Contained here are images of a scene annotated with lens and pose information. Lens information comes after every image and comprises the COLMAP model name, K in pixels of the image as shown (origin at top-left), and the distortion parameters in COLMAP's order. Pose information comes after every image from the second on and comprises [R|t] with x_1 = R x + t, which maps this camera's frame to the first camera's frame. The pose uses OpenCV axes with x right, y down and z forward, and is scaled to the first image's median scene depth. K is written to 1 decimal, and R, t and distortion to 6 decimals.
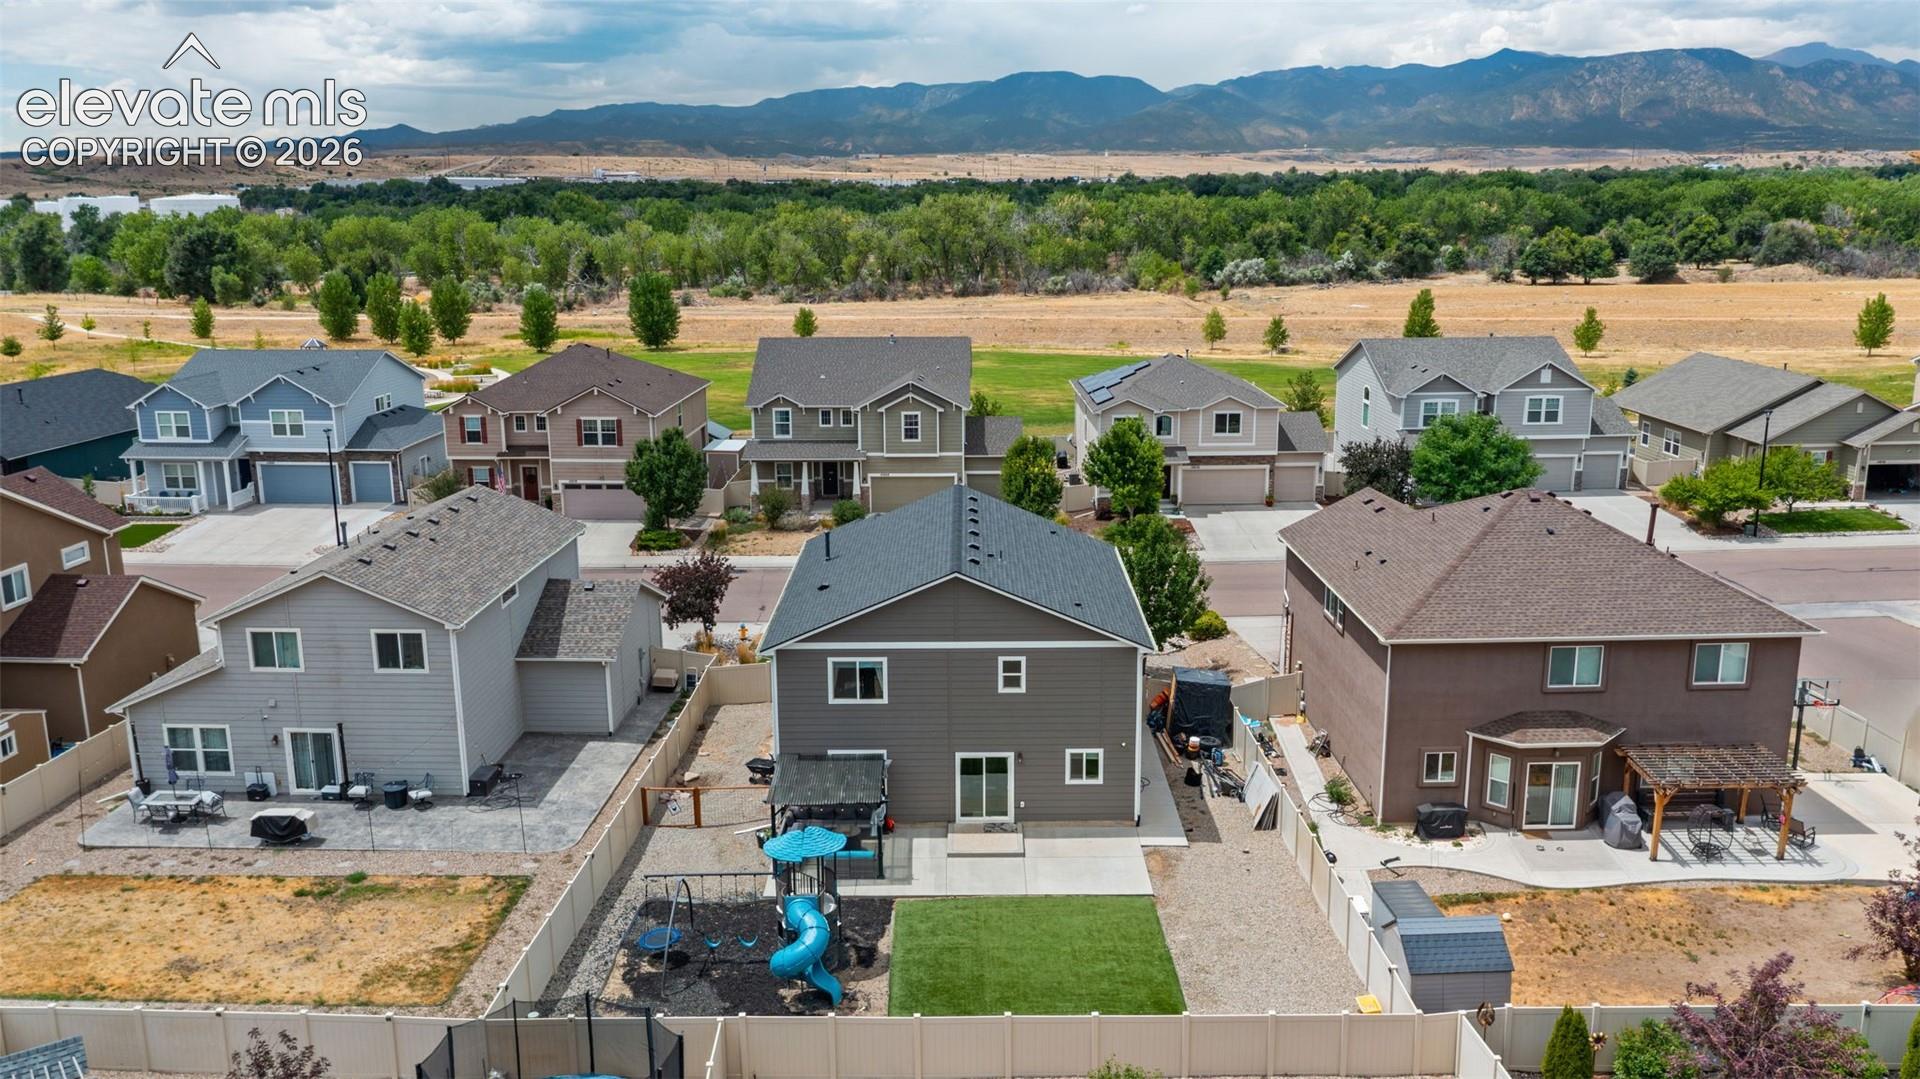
lens RADIAL K [[1498.3, 0, 954.9], [0, 1498.3, 545.6], [0, 0, 1]] dist [-0.007784, 0.002284]
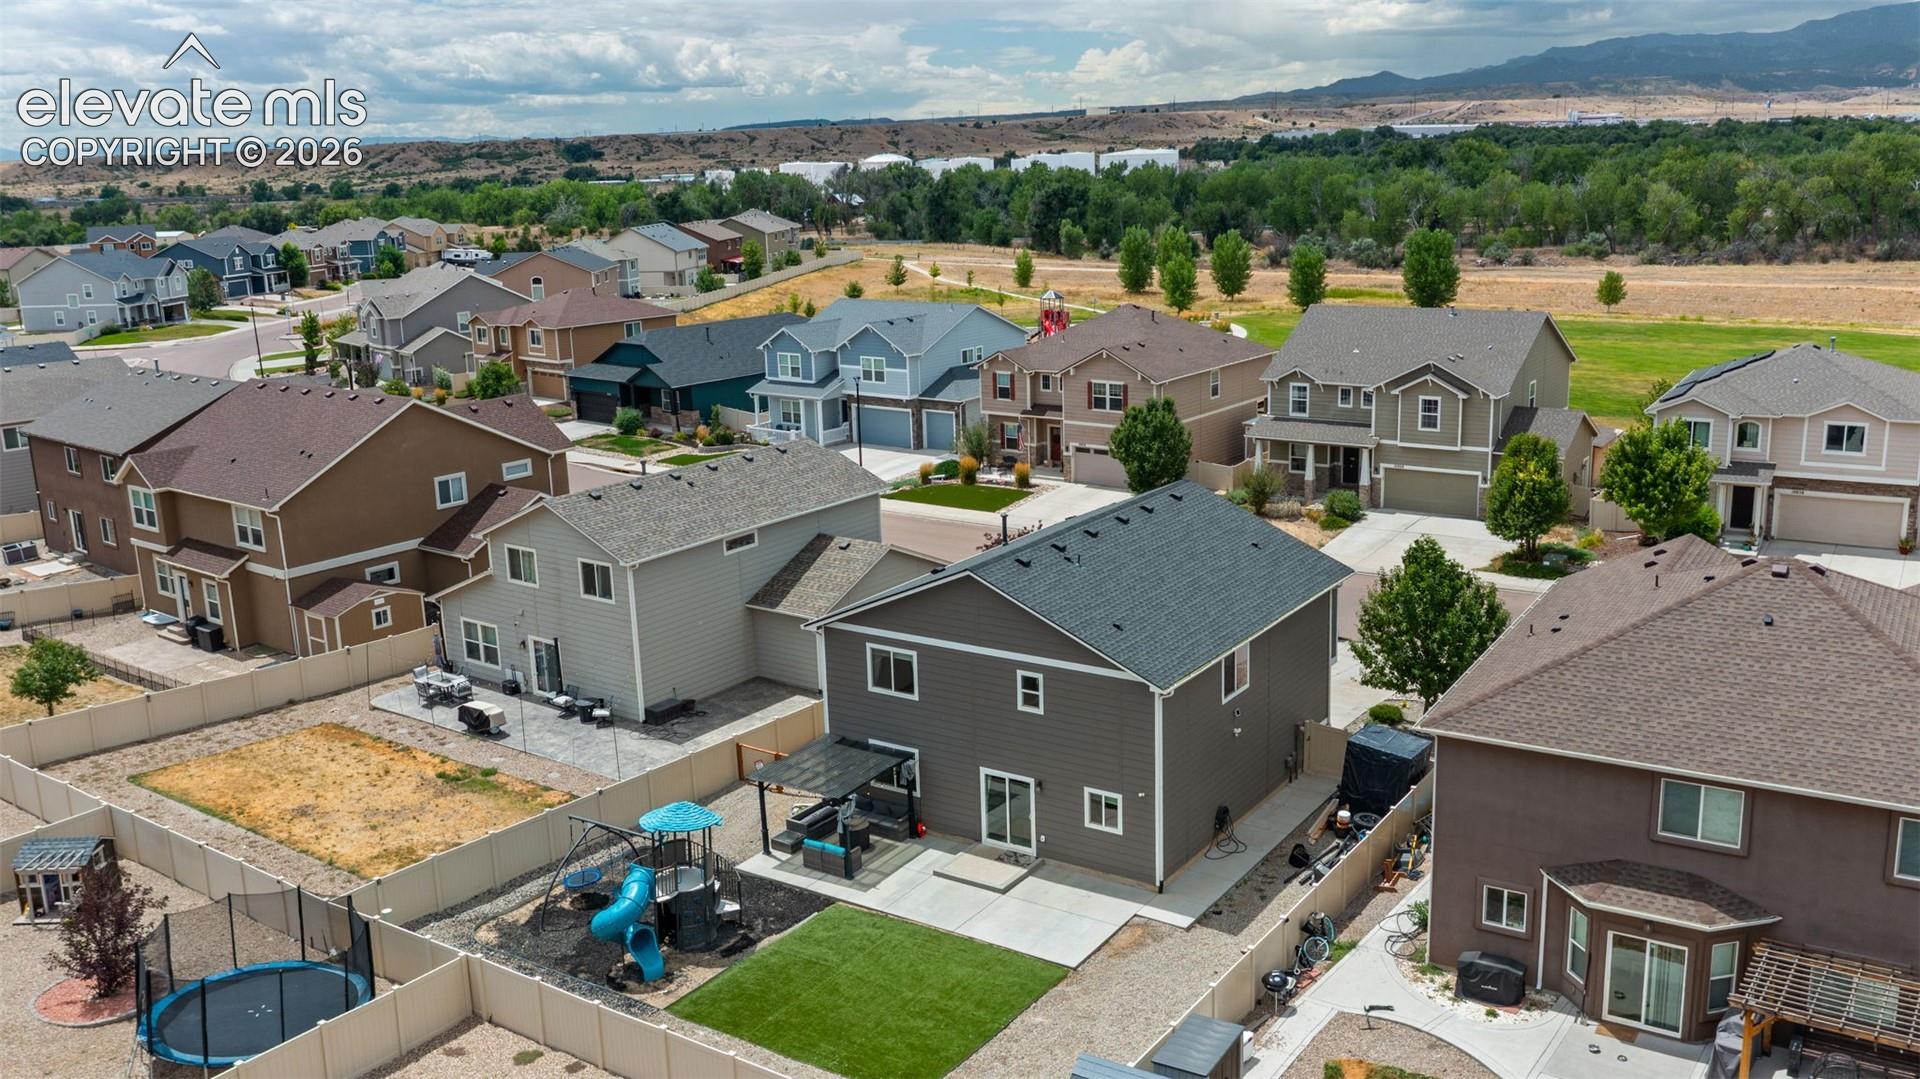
lens RADIAL K [[1576.0, 0, 964.1], [0, 1576.0, 537.4], [0, 0, 1]] dist [-0.011568, 0.009061]
pose [[0.832121, 0.112558, -0.543052, 0.464756], [-0.104139, 0.993482, 0.046346, -0.041736], [0.544730, 0.017988, 0.838419, 0.171007]]
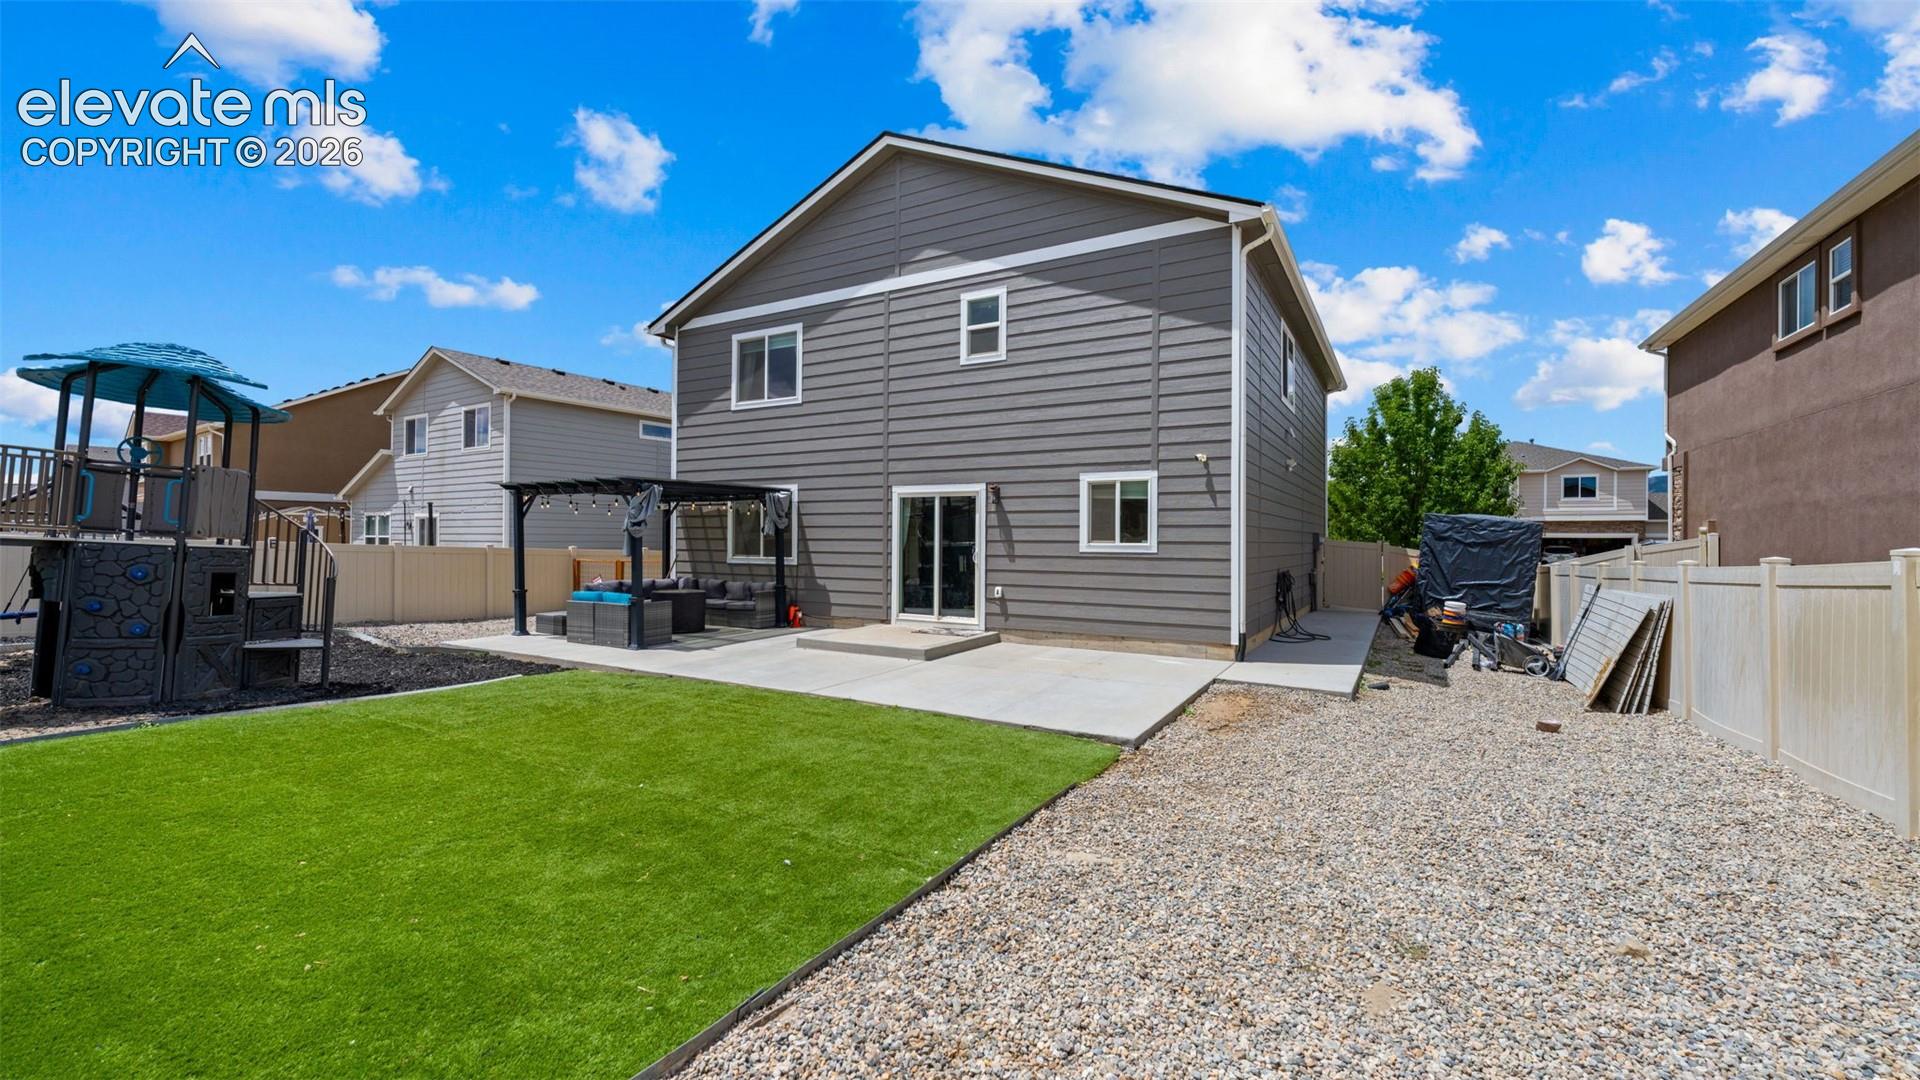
lens RADIAL K [[771.9, 0, 954.2], [0, 771.9, 537.1], [0, 0, 1]] dist [0.000348, 0.000215]
pose [[0.865531, 0.013793, -0.500665, 0.151871], [-0.130930, 0.971092, -0.199593, 0.195368], [0.483438, 0.238306, 0.842317, 0.720147]]
